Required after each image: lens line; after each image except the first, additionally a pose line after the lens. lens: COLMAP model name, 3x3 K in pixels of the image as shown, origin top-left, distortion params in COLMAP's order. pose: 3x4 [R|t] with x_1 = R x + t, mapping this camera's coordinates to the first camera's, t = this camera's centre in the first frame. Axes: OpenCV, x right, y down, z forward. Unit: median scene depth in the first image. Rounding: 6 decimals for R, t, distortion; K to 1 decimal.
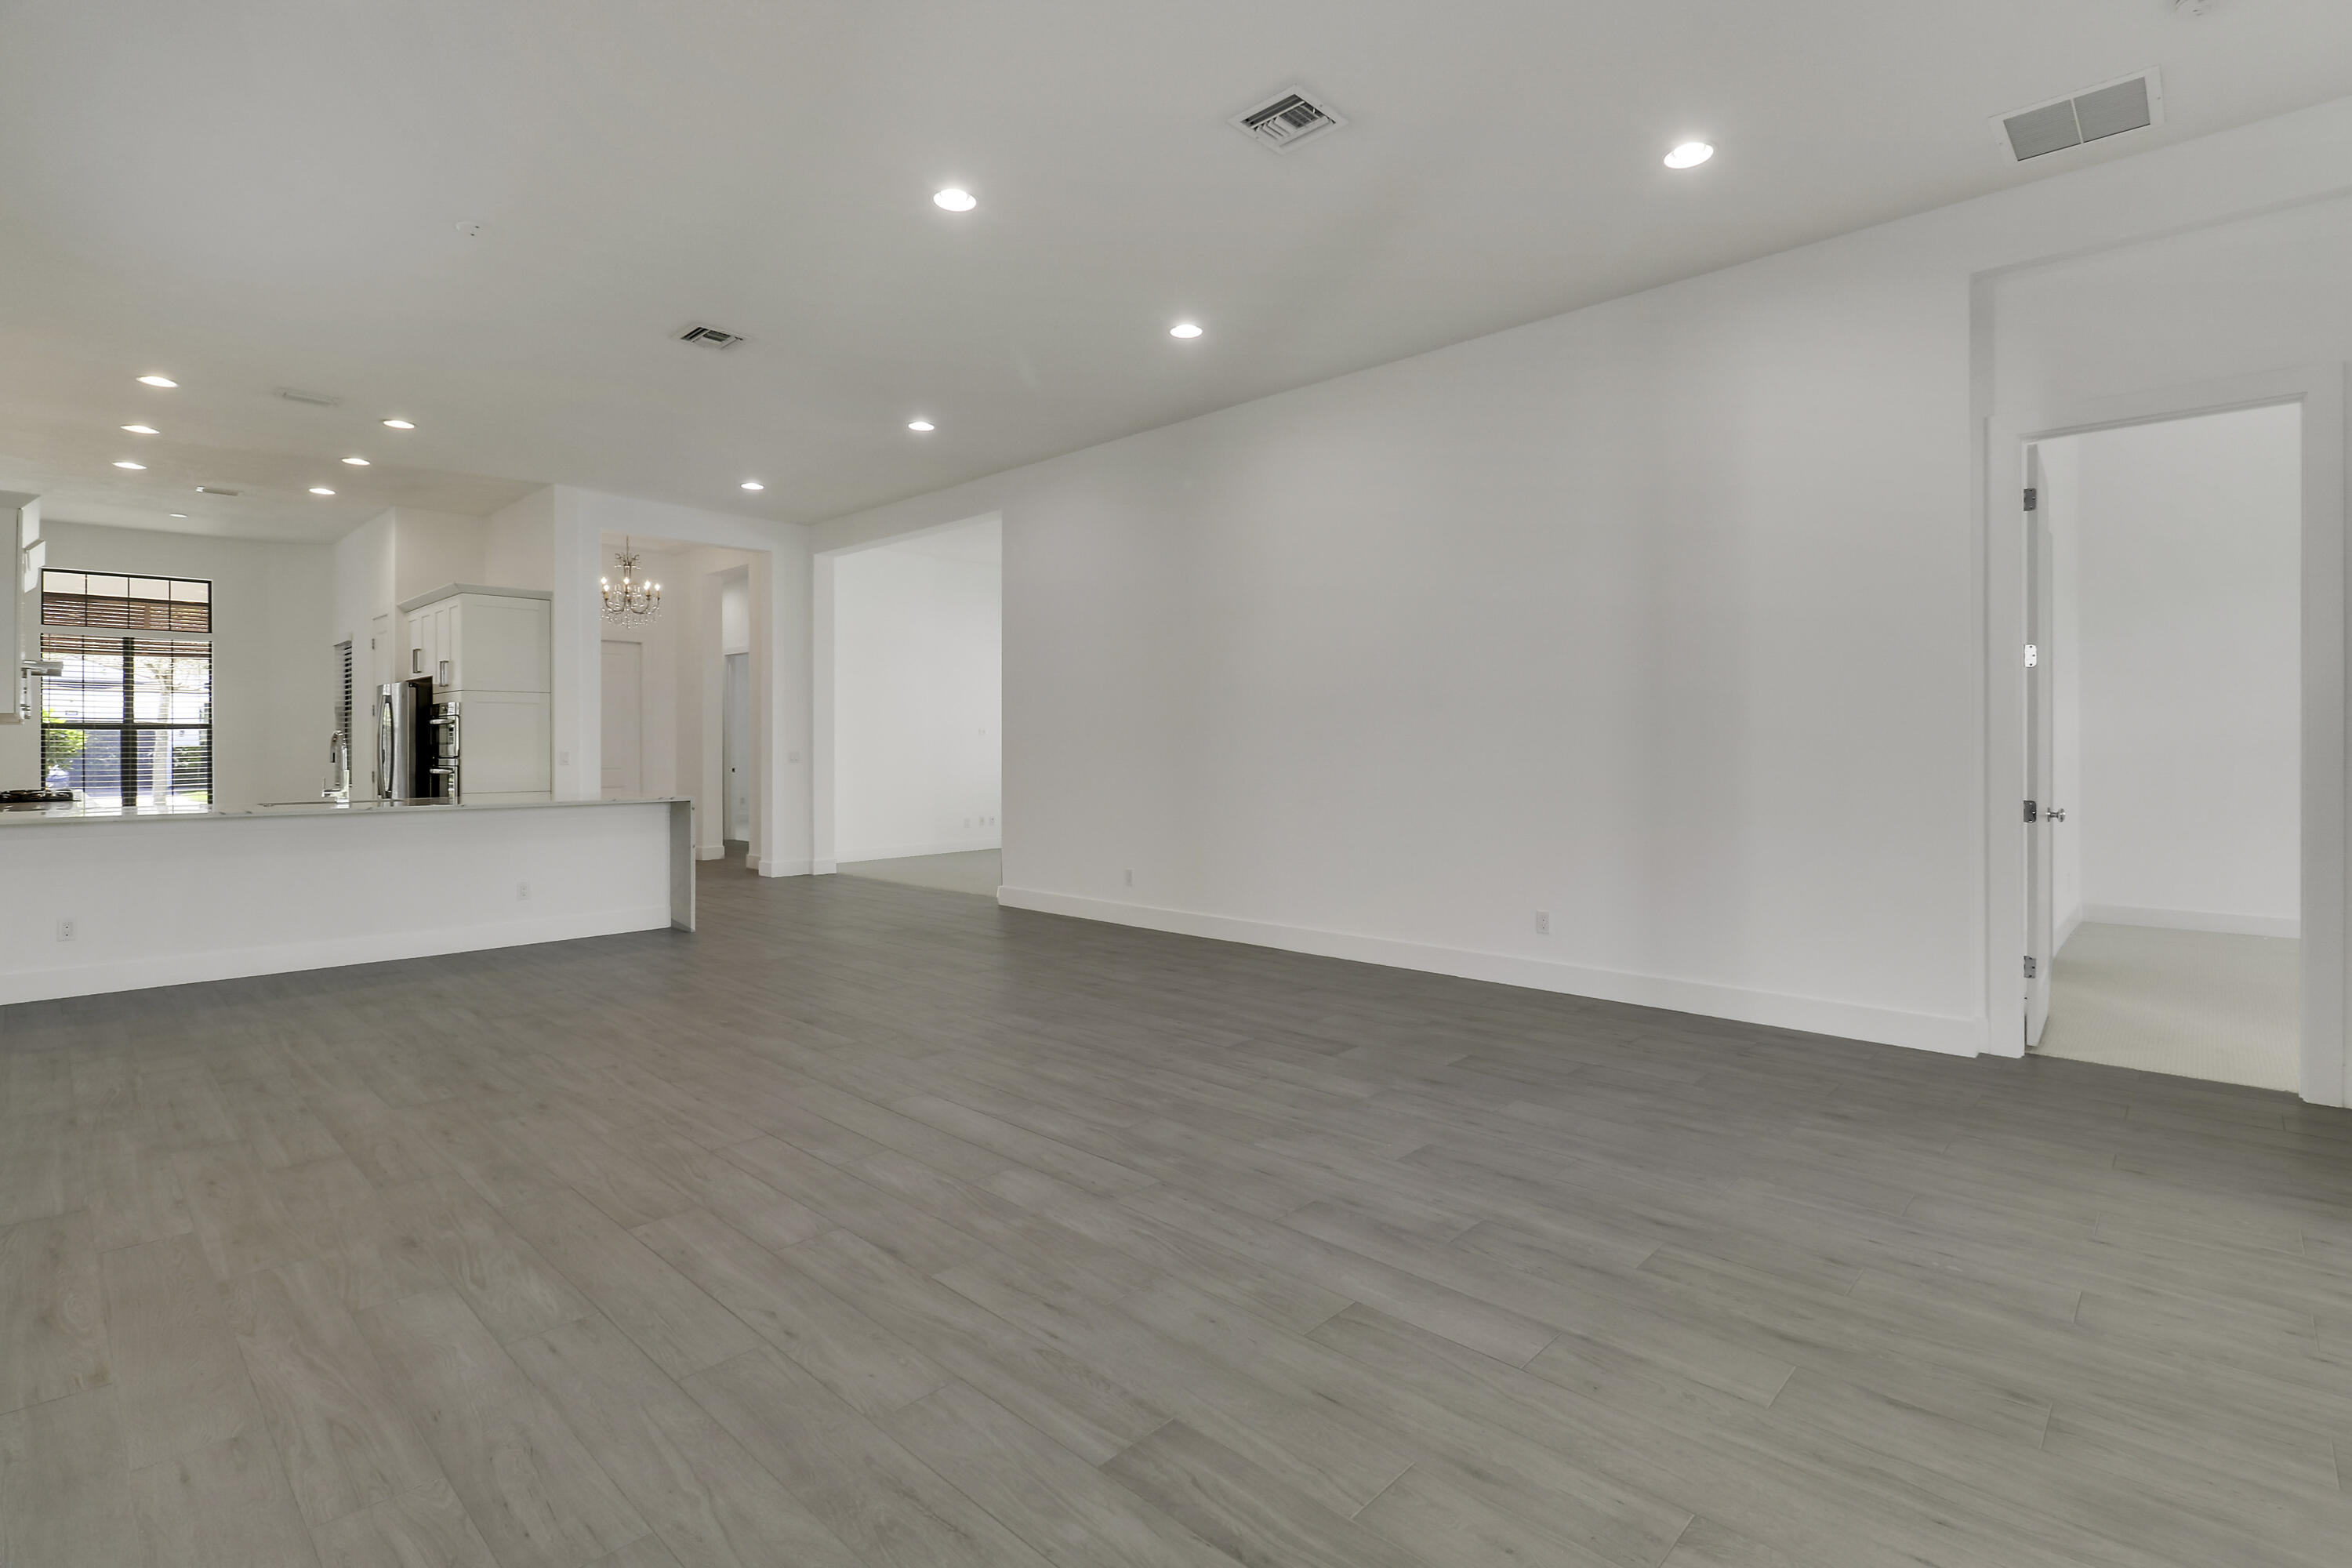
lens RADIAL K [[1053.4, 0, 1190.8], [0, 1053.4, 746.0], [0, 0, 1]] dist [0.001489, -0.013134]
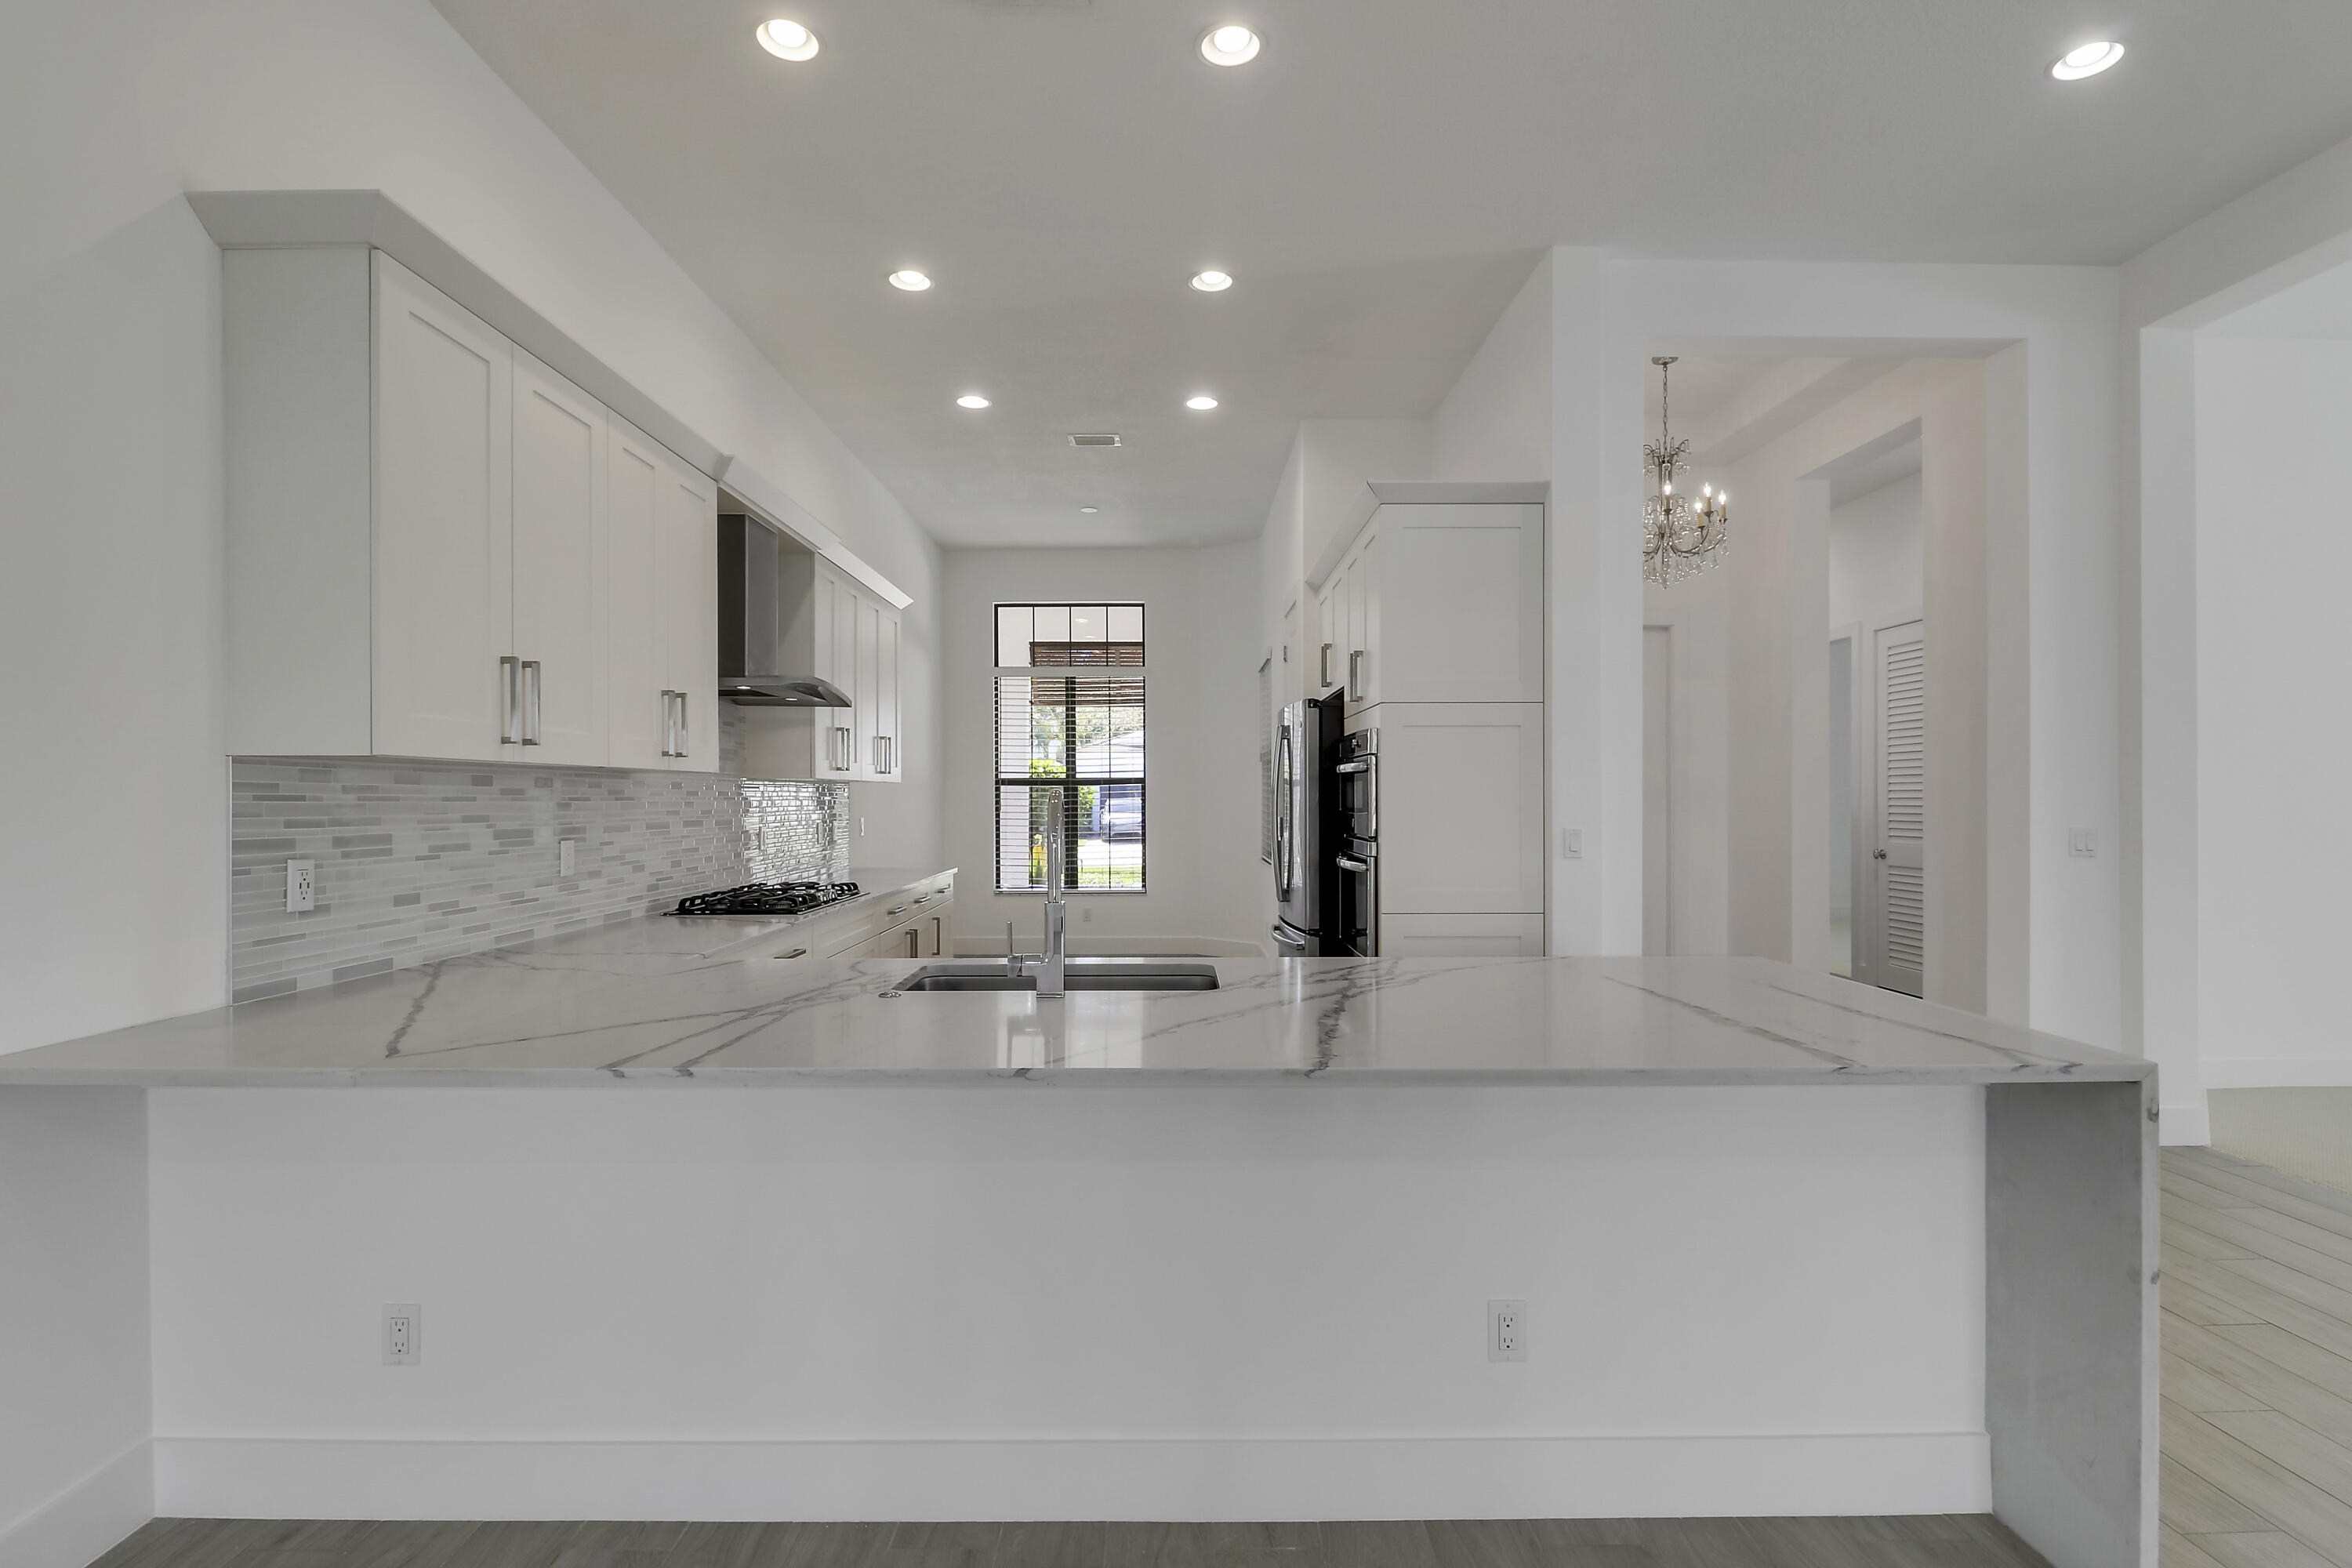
lens RADIAL K [[1115.5, 0, 1170.3], [0, 1115.5, 808.8], [0, 0, 1]] dist [-0.000432, -0.000454]
pose [[0.670446, 0.008212, -0.741913, -0.326451], [0.000930, 0.999929, 0.011909, -0.008754], [0.741958, -0.008674, 0.670390, 0.505389]]
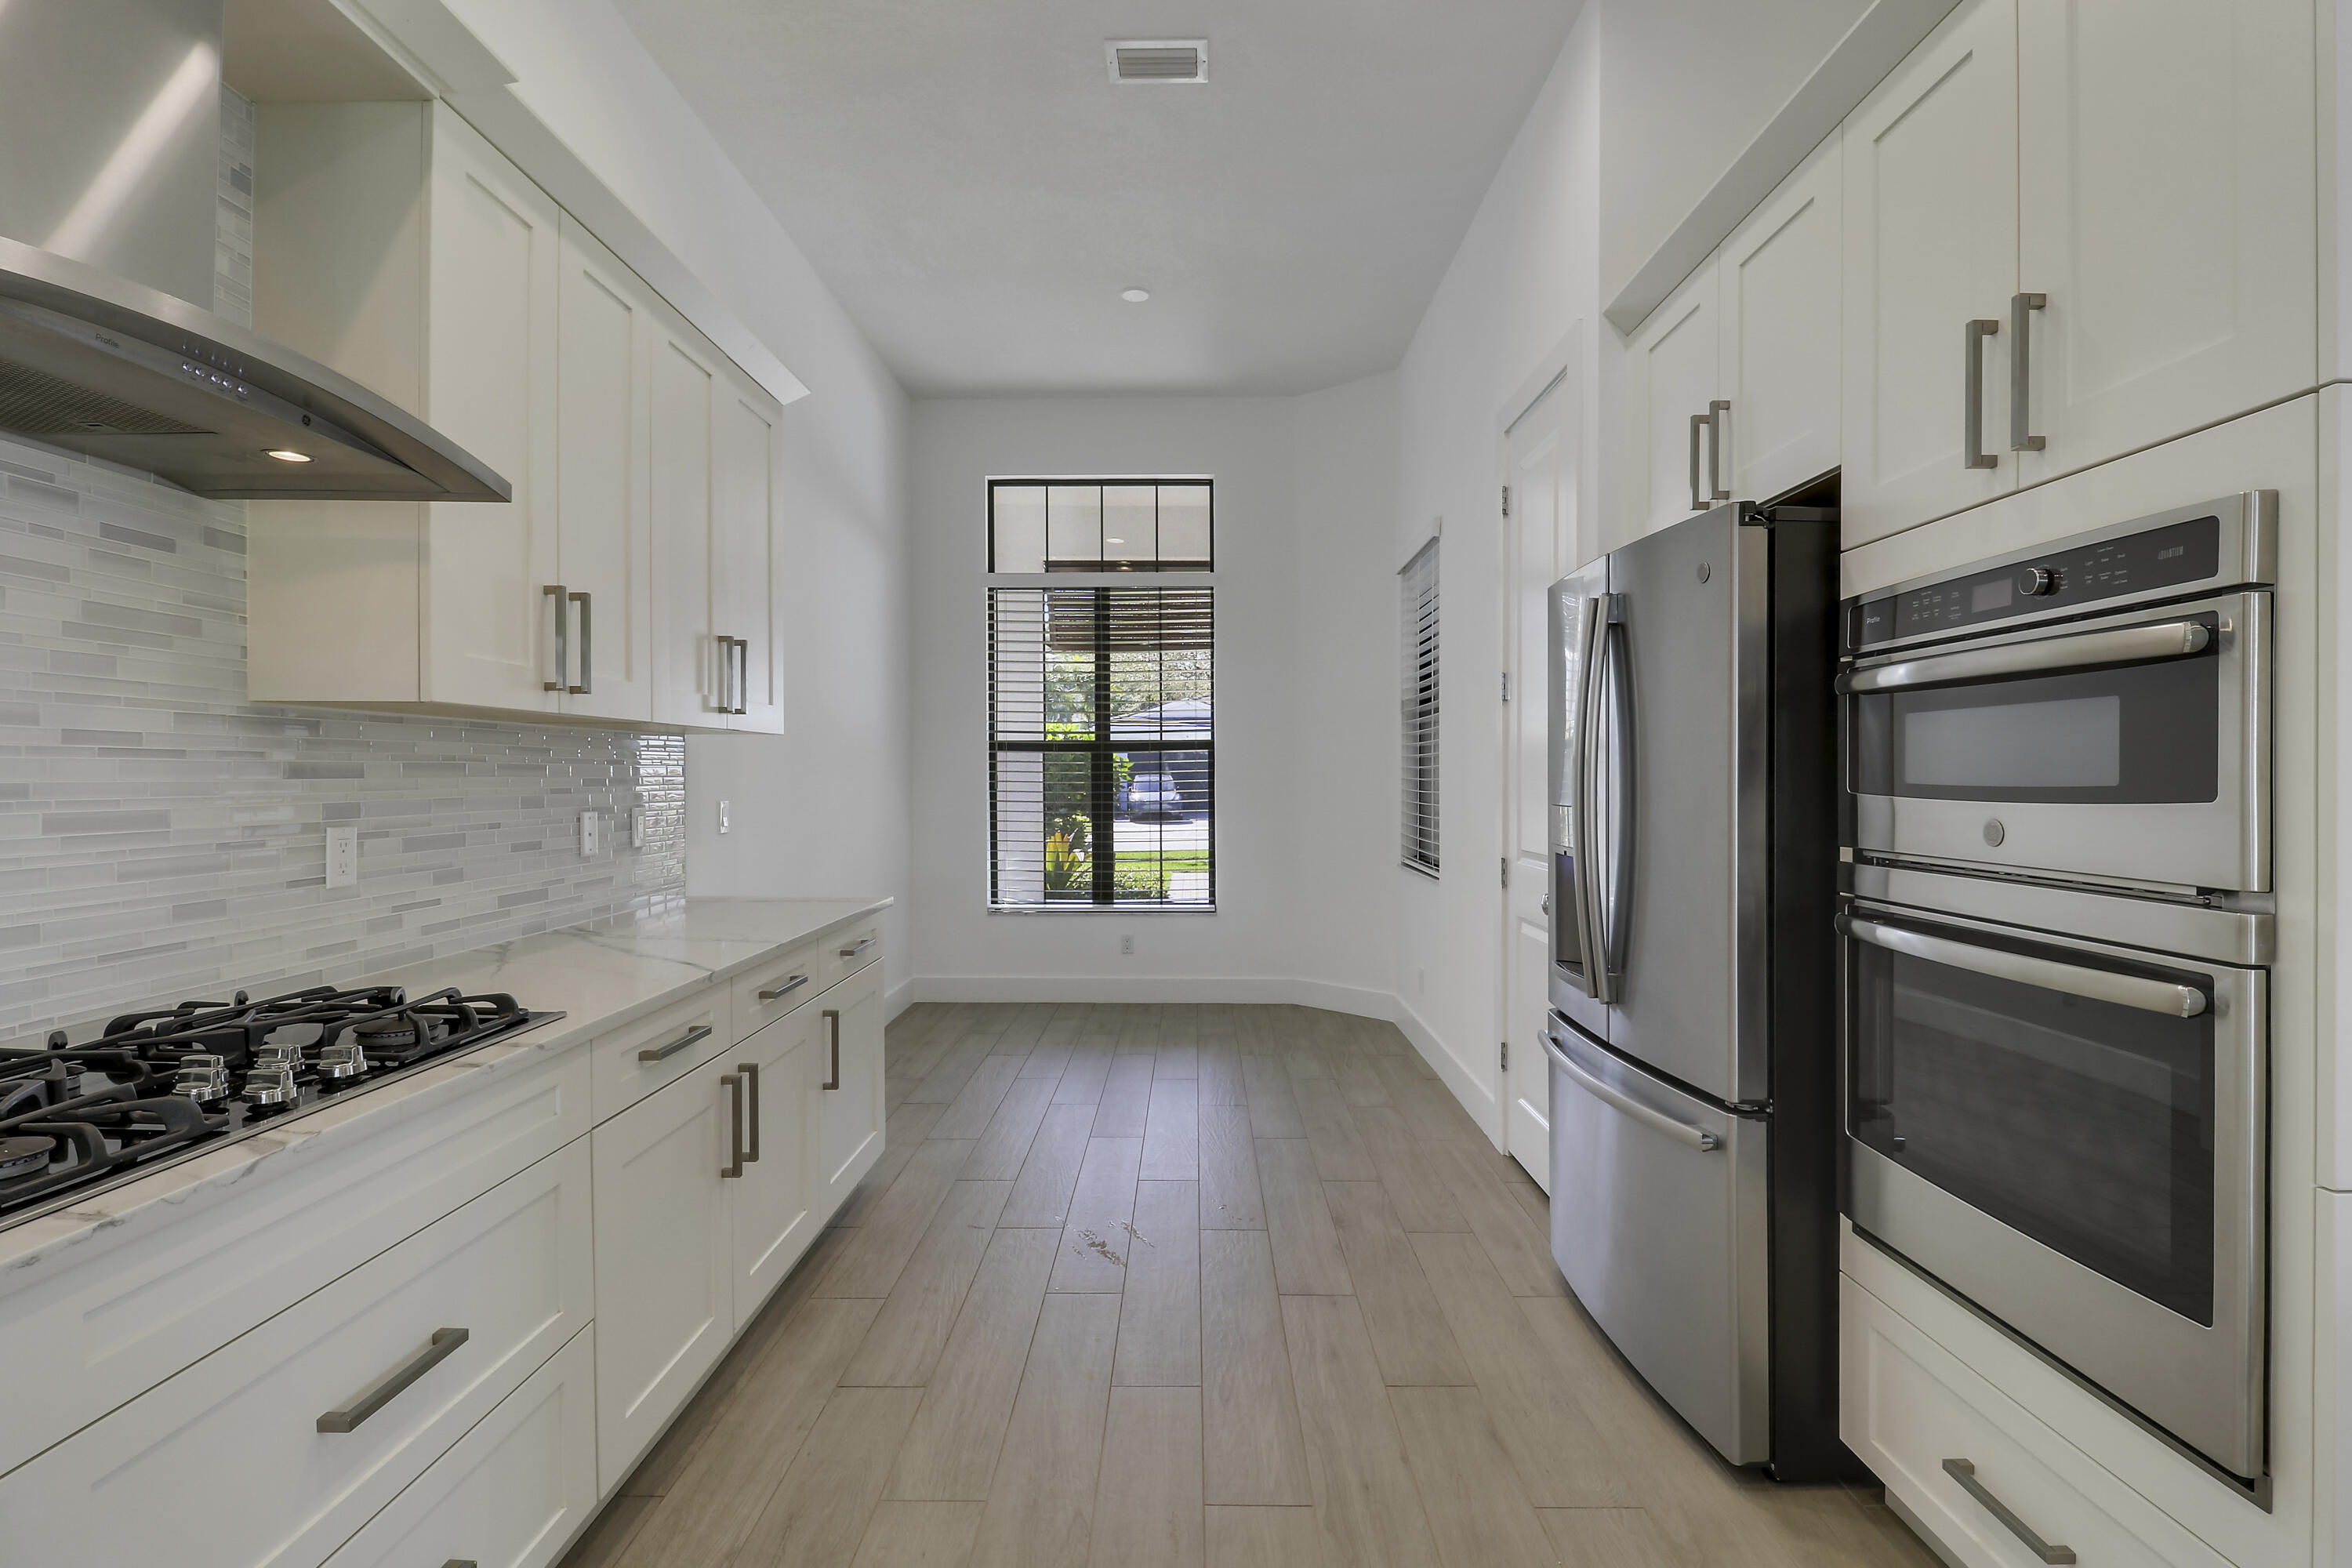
lens RADIAL K [[1105.8, 0, 1200.4], [0, 1105.8, 781.6], [0, 0, 1]] dist [0.001199, -0.013604]
pose [[0.674437, 0.005012, -0.738316, -0.607426], [0.001086, 0.999969, 0.007780, -0.004872], [0.738332, -0.006049, 0.674410, 0.711253]]
